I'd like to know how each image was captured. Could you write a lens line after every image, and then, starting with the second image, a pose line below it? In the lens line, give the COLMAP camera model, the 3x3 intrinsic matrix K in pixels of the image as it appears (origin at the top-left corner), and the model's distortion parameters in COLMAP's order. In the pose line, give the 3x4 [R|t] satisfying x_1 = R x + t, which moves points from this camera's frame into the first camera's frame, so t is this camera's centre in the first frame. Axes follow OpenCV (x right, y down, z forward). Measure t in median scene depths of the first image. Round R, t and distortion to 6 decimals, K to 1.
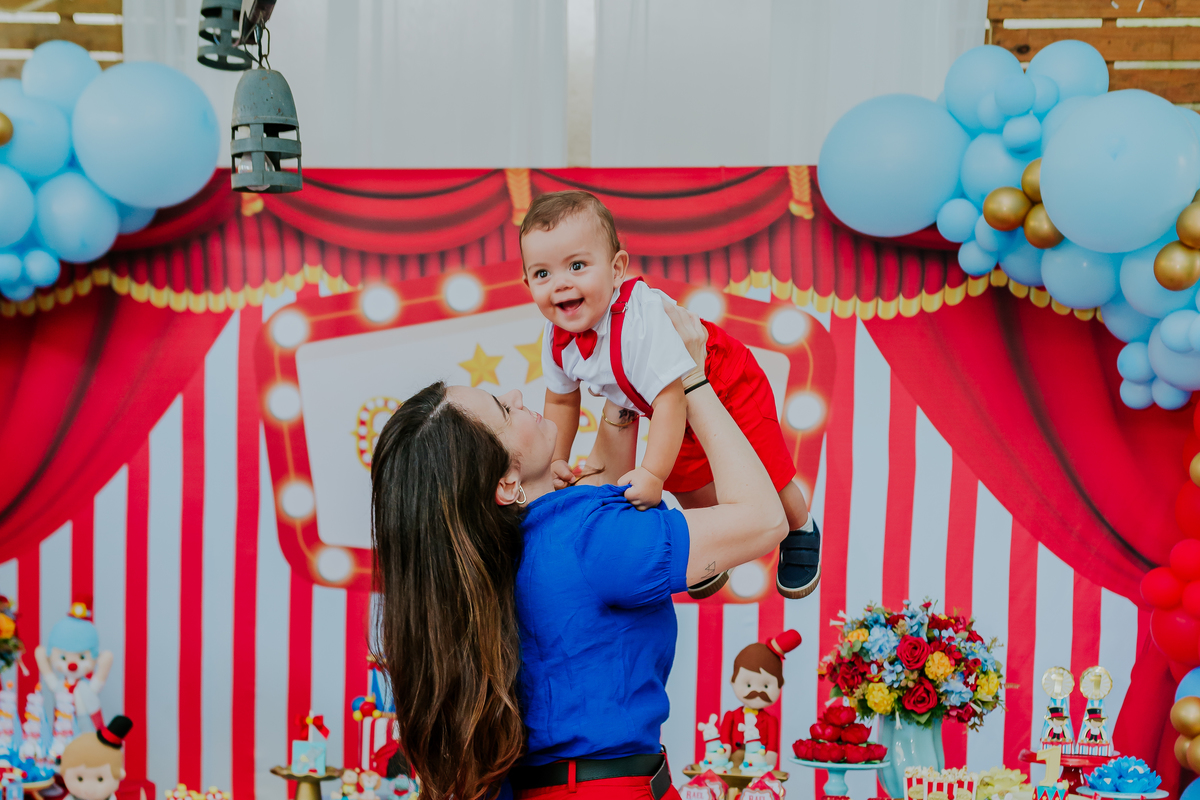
lens RADIAL K [[1698.0, 0, 585.8], [0, 1698.0, 674.3], [0, 0, 1]] dist [-0.011228, 0.055498]
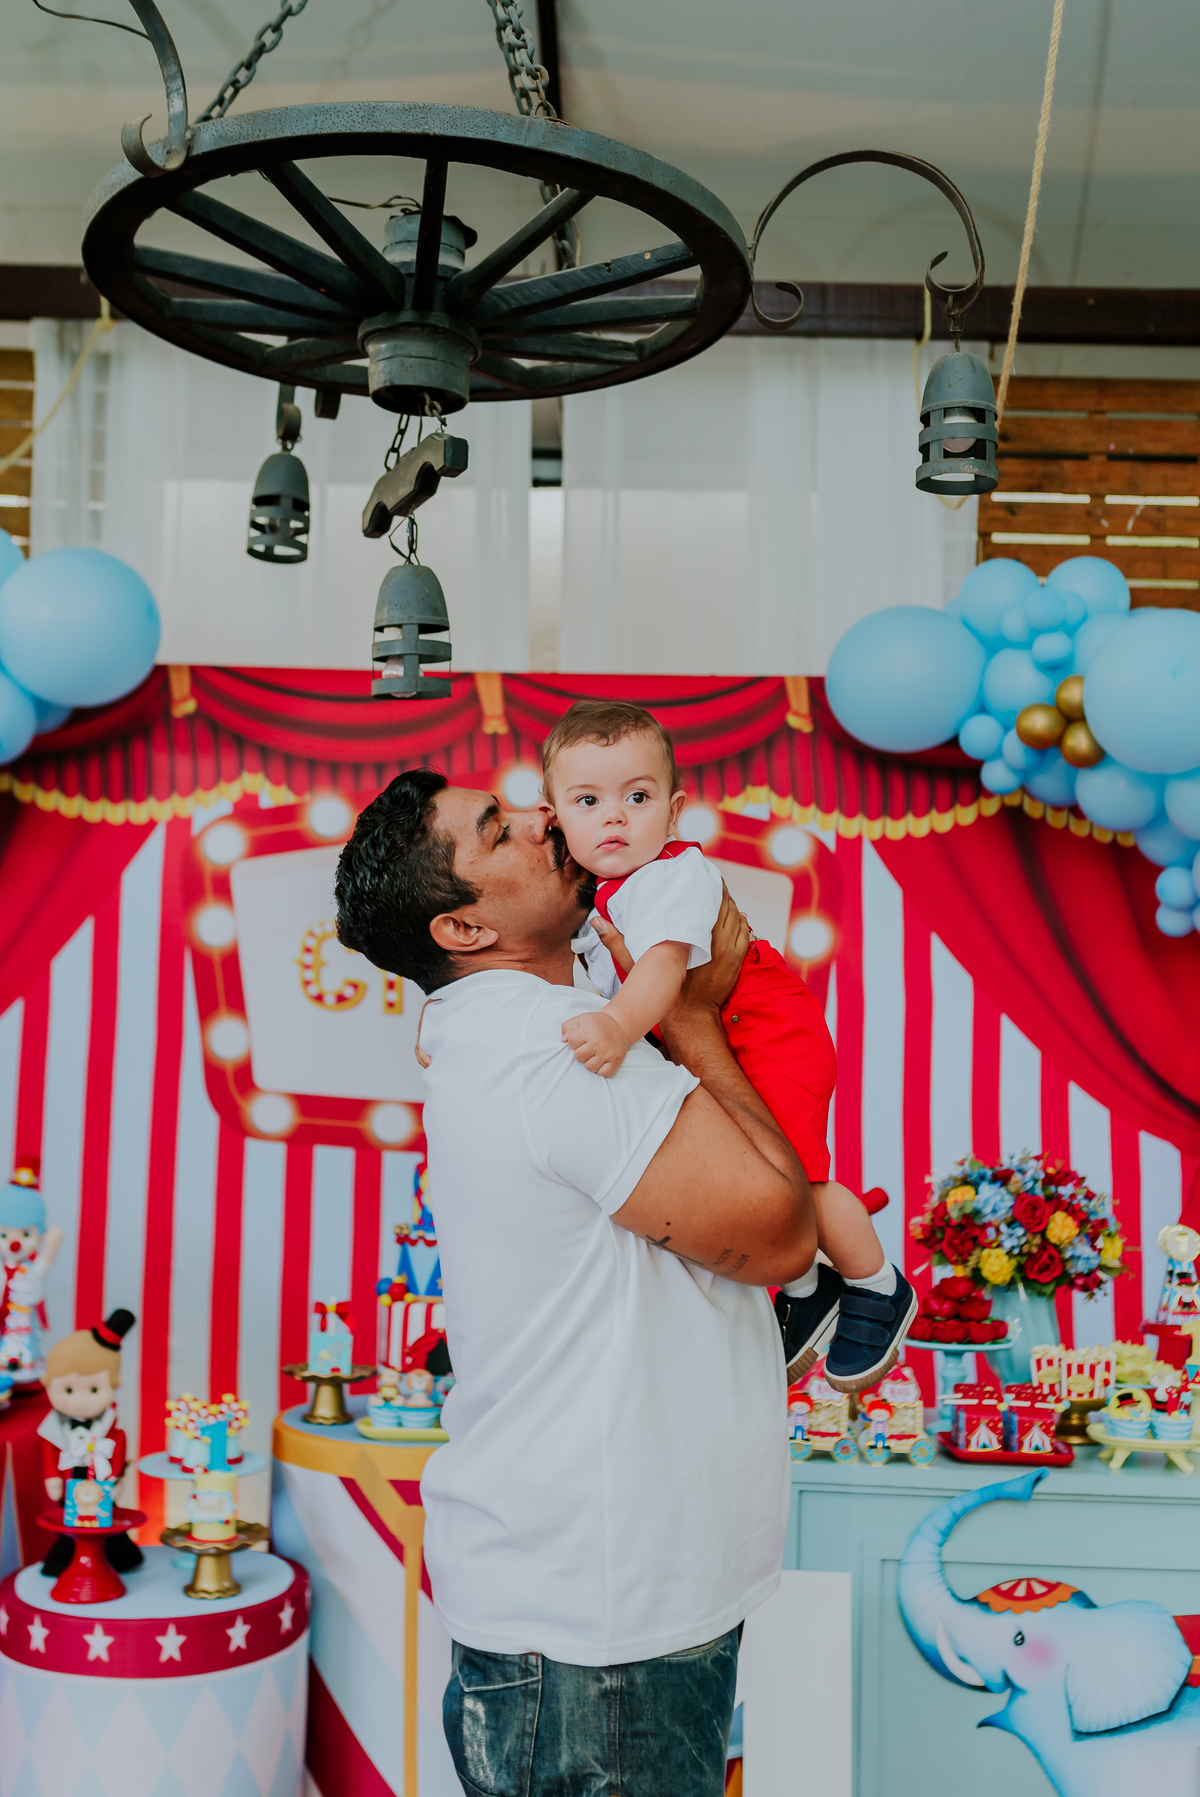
lens RADIAL K [[1886.6, 0, 602.1], [0, 1886.6, 878.9], [0, 0, 1]] dist [-0.008476, 0.010060]
pose [[0.990599, 0.006118, 0.136657, -0.133704], [0.018322, 0.984064, -0.176868, -0.011749], [-0.135562, 0.177710, 0.974701, 0.033959]]
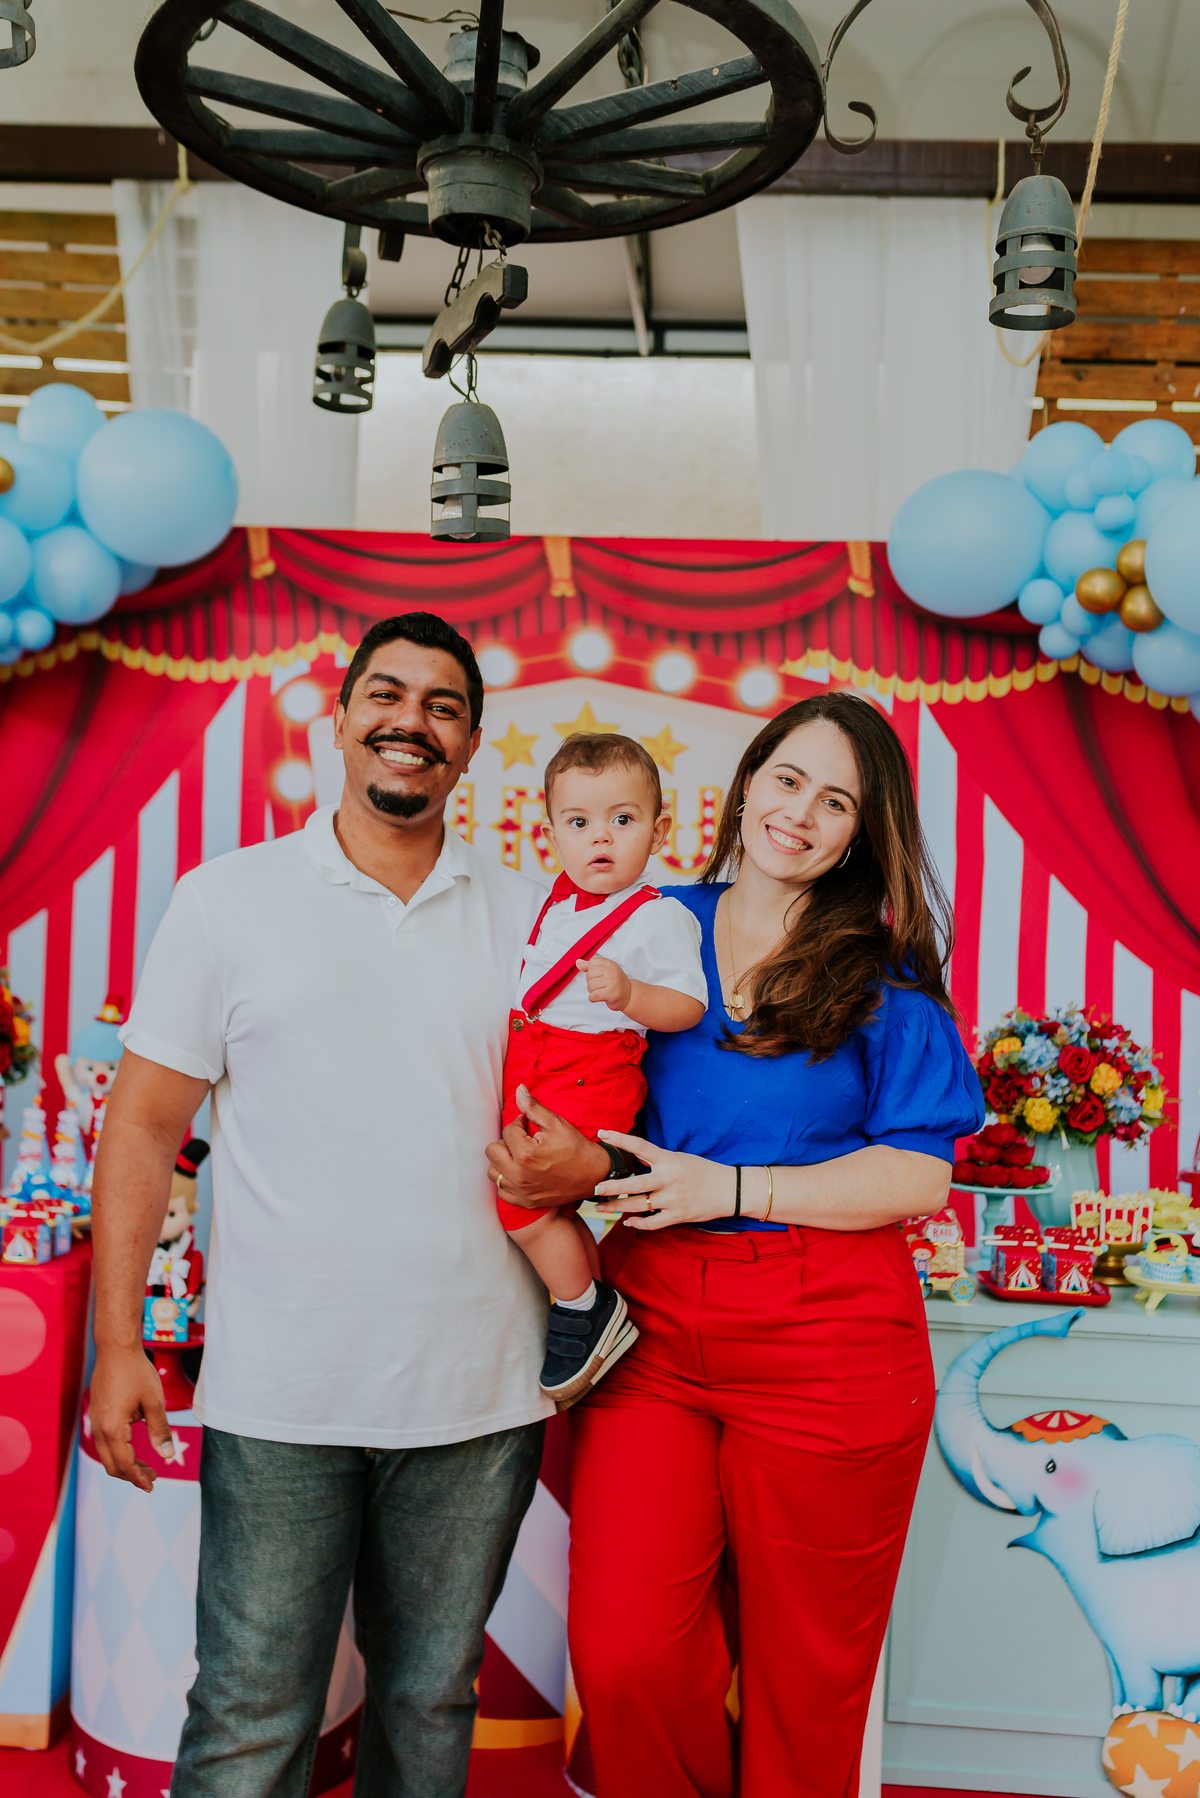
lens RADIAL K [[1753.7, 0, 594.8], [0, 1753.7, 929.0], [0, 0, 1]] dist [-0.002585, 0.009610]
pose [[0.995433, 0.006939, 0.095205, -0.125086], [0.000525, 0.996941, -0.078151, -0.009657], [-0.095456, 0.077844, 0.992385, 0.071227]]
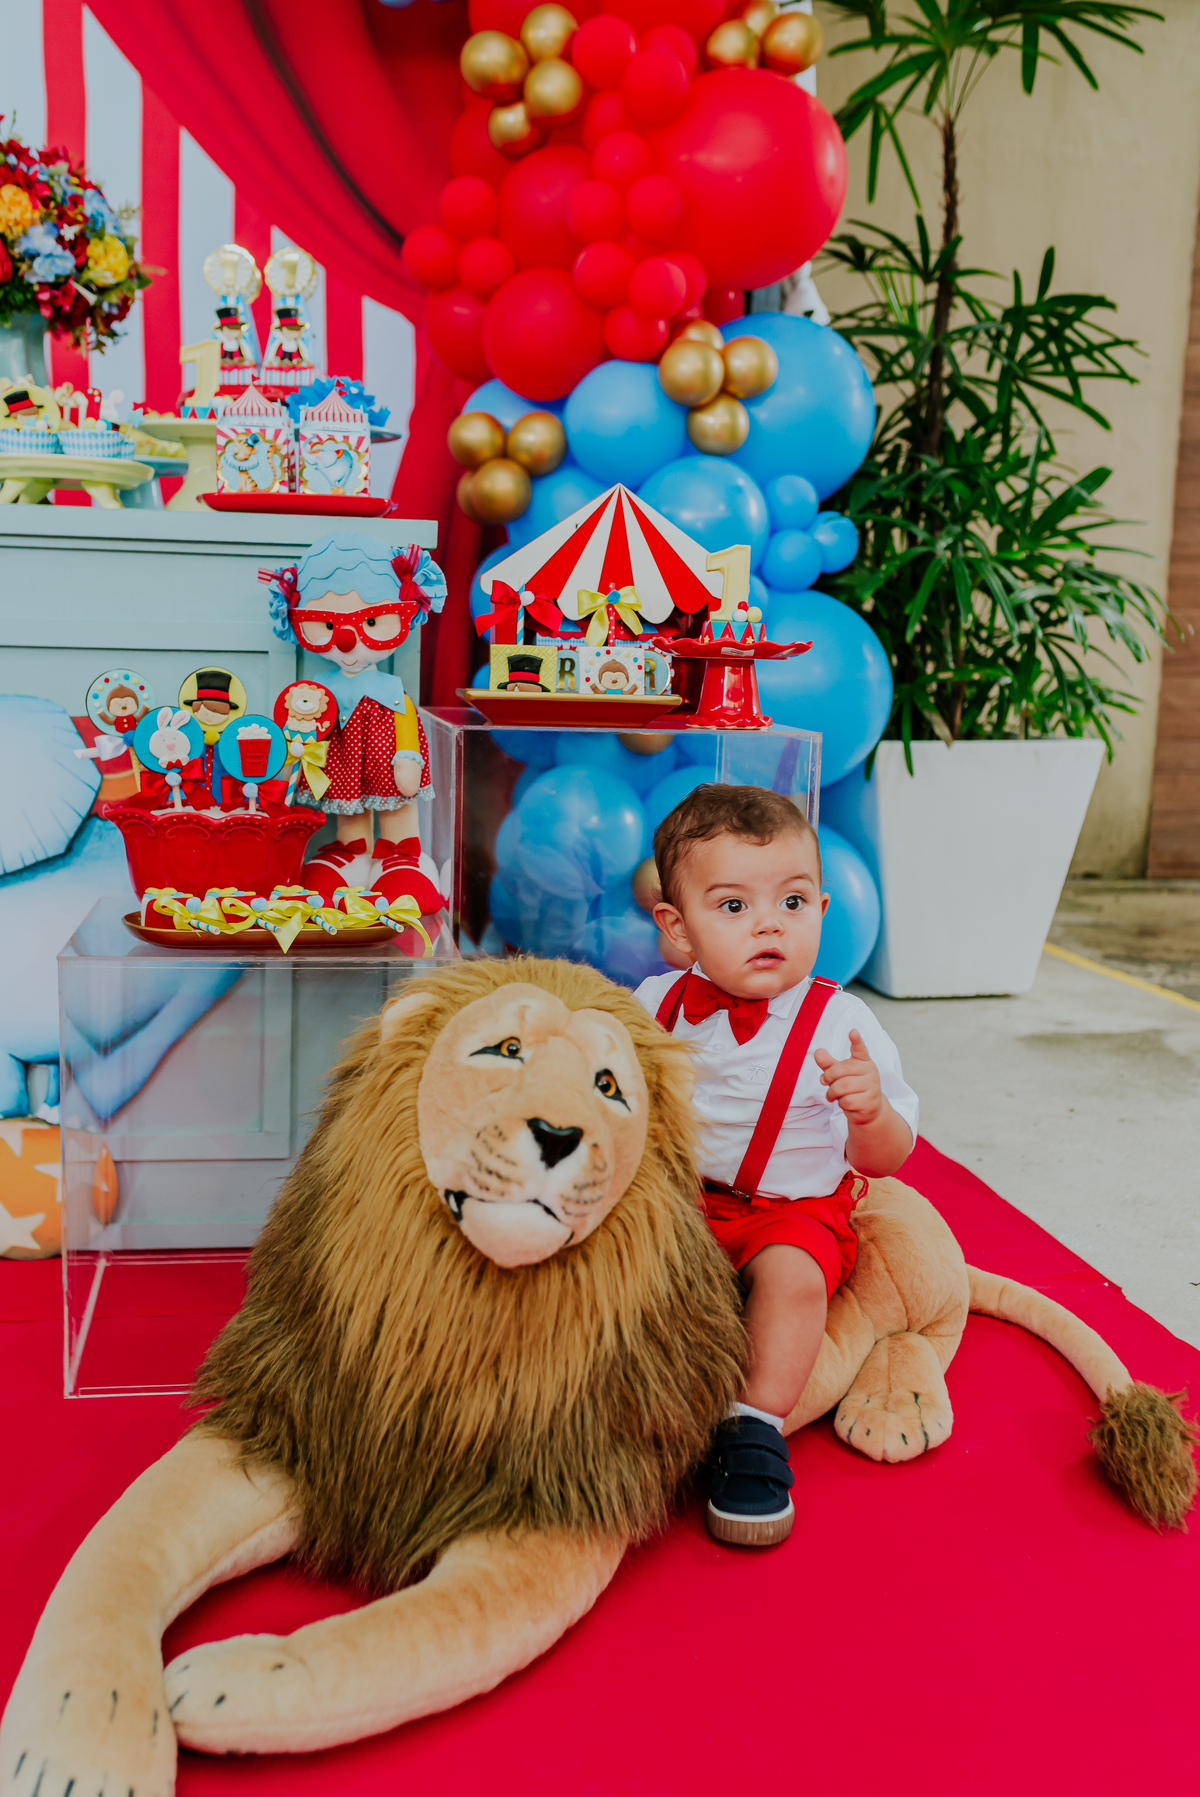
lens RADIAL K [[1788.4, 0, 562.5], [0, 1788.4, 903.2], [0, 0, 1]] dist [-0.004662, 0.001094]
pose [[0.945455, -0.057812, 0.320580, 0.143092], [0.027045, 0.994659, 0.099610, 0.142119], [-0.324627, -0.085507, 0.941969, 0.279046]]
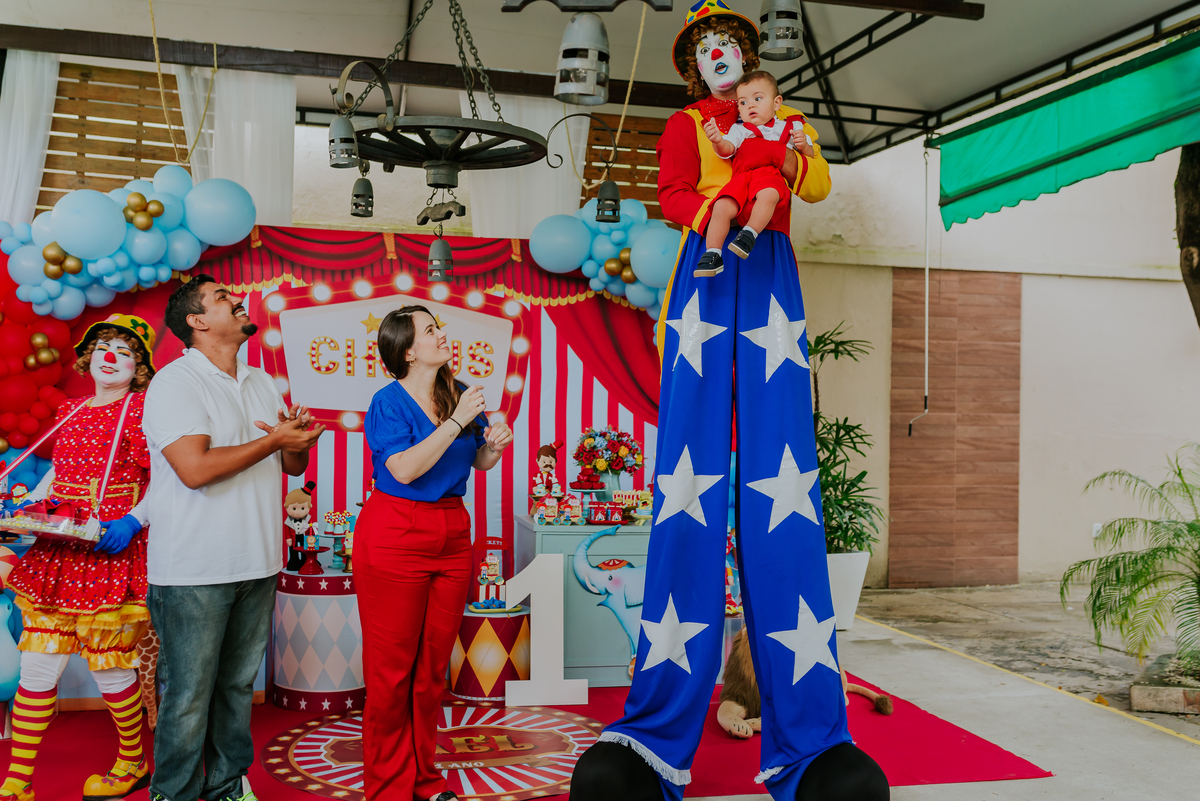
lens RADIAL K [[1132.4, 0, 600.0], [0, 1132.4, 400.5], [0, 0, 1]] dist [-0.002065, 0.012115]
pose [[0.923961, -0.009958, 0.382358, -0.395793], [0.038884, 0.996927, -0.067999, 0.027691], [-0.380506, 0.077696, 0.921509, -0.480539]]
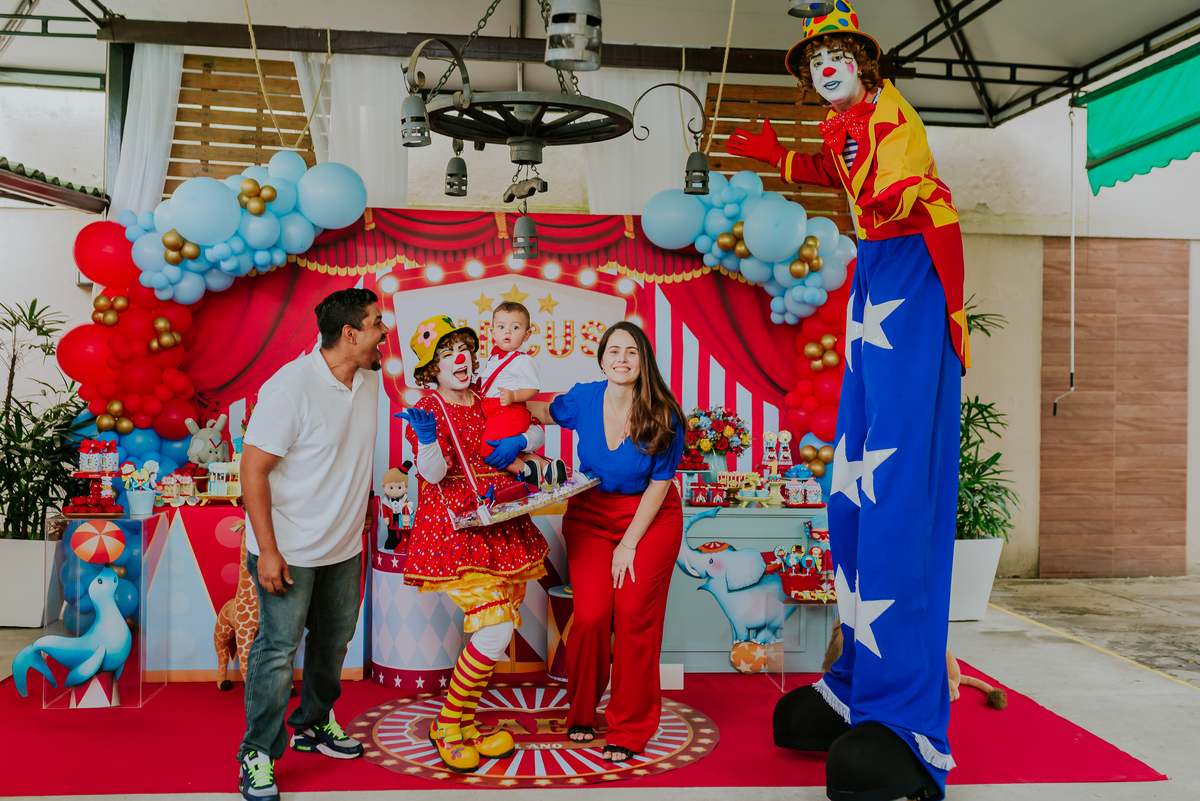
lens RADIAL K [[1160.1, 0, 623.2], [0, 1160.1, 393.2], [0, 0, 1]] dist [-0.003574, 0.011964]
pose [[0.964826, -0.018110, 0.262266, -0.319927], [0.036127, 0.997293, -0.064041, 0.035338], [-0.260396, 0.071264, 0.962868, -0.506466]]
